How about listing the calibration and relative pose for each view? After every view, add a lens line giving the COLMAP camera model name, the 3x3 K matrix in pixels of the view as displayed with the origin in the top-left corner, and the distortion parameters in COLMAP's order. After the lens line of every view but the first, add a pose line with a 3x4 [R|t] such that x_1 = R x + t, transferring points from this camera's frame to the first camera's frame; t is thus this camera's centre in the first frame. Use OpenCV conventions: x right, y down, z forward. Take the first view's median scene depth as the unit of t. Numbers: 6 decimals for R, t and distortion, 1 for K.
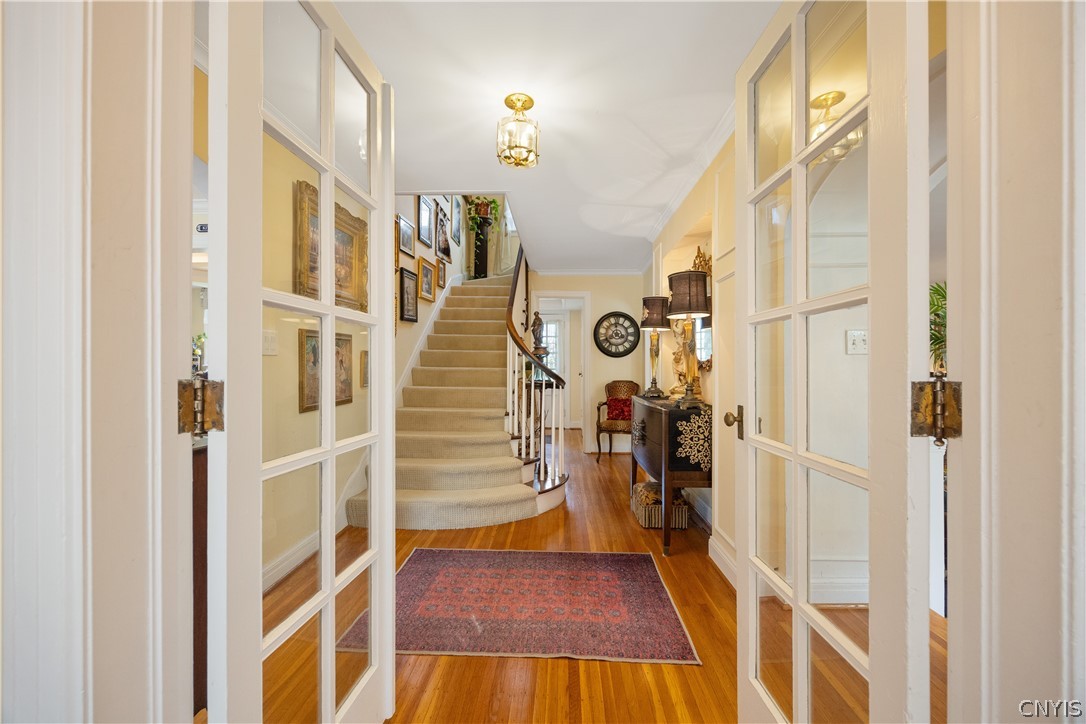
lens RADIAL K [[418.3, 0, 552.3], [0, 418.3, 361.9], [0, 0, 1]] dist [-0.003415, 0.000508]
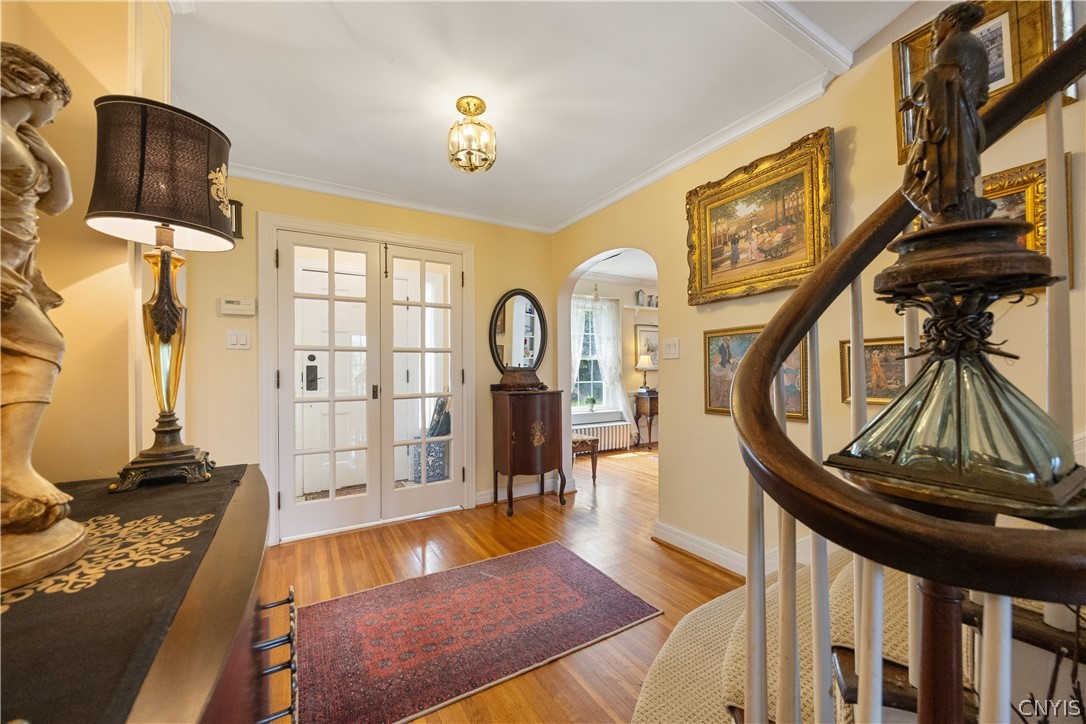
lens RADIAL K [[418.3, 0, 551.4], [0, 418.3, 368.1], [0, 0, 1]] dist [-0.003415, 0.000508]
pose [[-0.836652, 0.001128, -0.547734, 0.189457], [0.005163, 0.999970, -0.005829, 0.011277], [0.547711, -0.007705, -0.836632, 1.170231]]
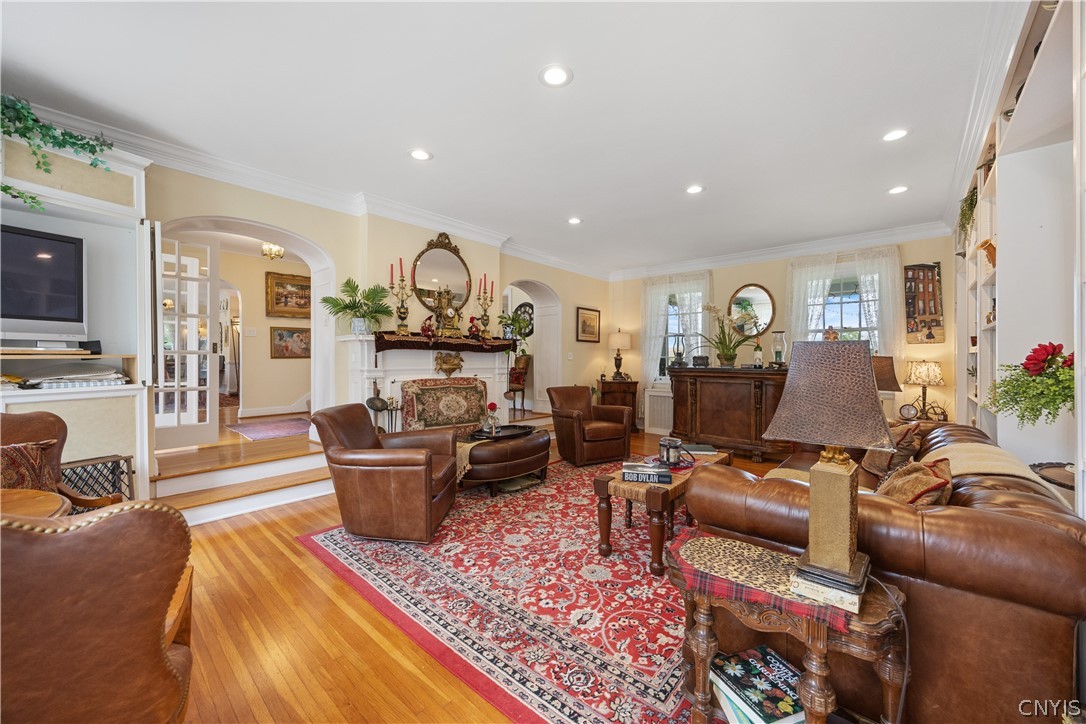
lens RADIAL K [[418.3, 0, 541.3], [0, 418.3, 361.2], [0, 0, 1]] dist [-0.003415, 0.000508]
pose [[0.767393, 0.003744, -0.641166, 1.714288], [0.002559, 0.999957, 0.008903, 0.086012], [0.641172, -0.008473, 0.767351, 0.047309]]
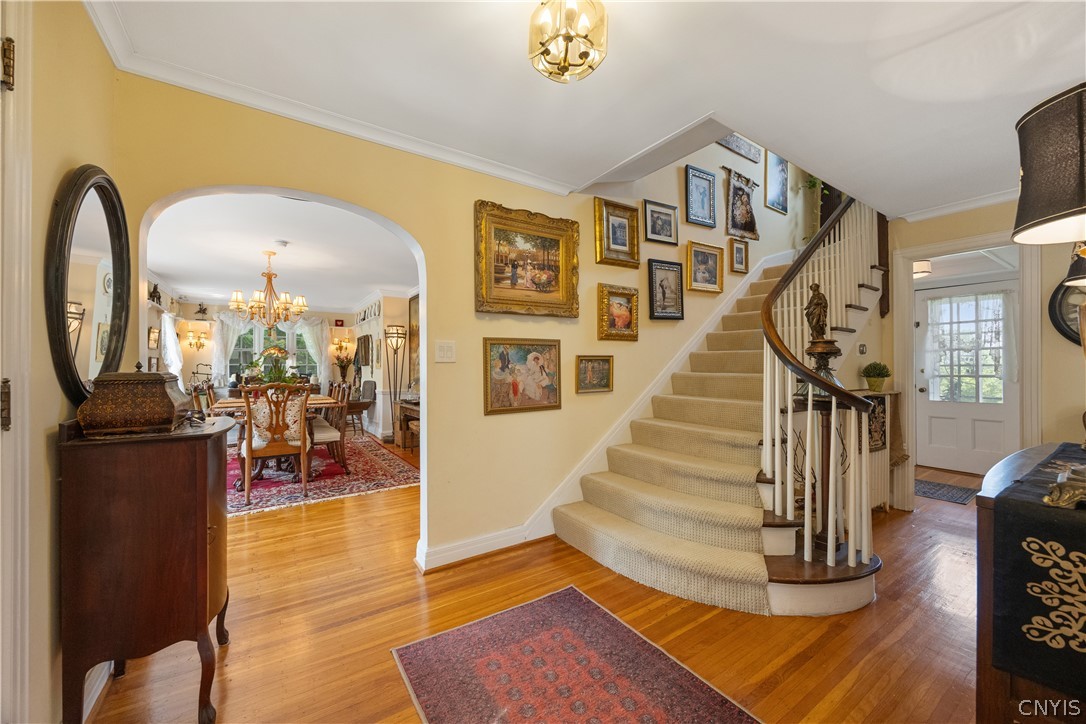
lens RADIAL K [[418.3, 0, 542.7], [0, 418.3, 366.1], [0, 0, 1]] dist [-0.003415, 0.000508]
pose [[0.579285, -0.007224, -0.815093, 0.259150], [0.007912, 0.999963, -0.003240, -0.000100], [0.815087, -0.004572, 0.579321, 0.353013]]
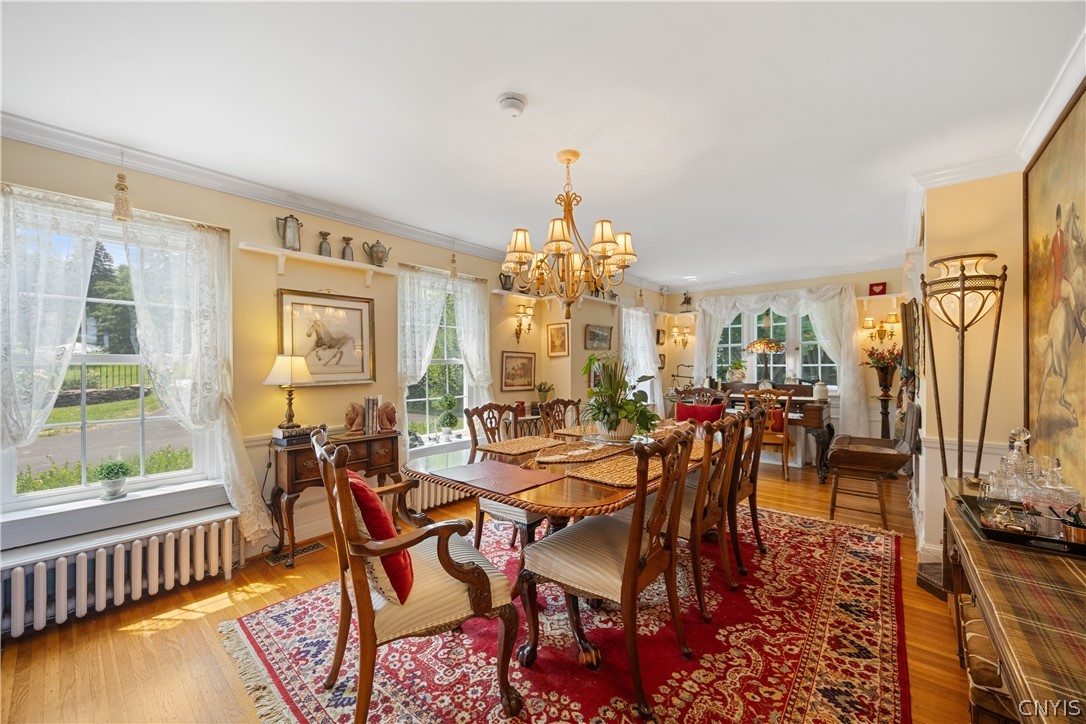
lens RADIAL K [[418.3, 0, 549.1], [0, 418.3, 365.2], [0, 0, 1]] dist [-0.003415, 0.000508]
pose [[-0.615727, -0.000493, -0.787959, -0.759364], [0.006216, 0.999966, -0.005483, -0.024901], [0.787935, -0.008274, -0.615703, 0.808060]]
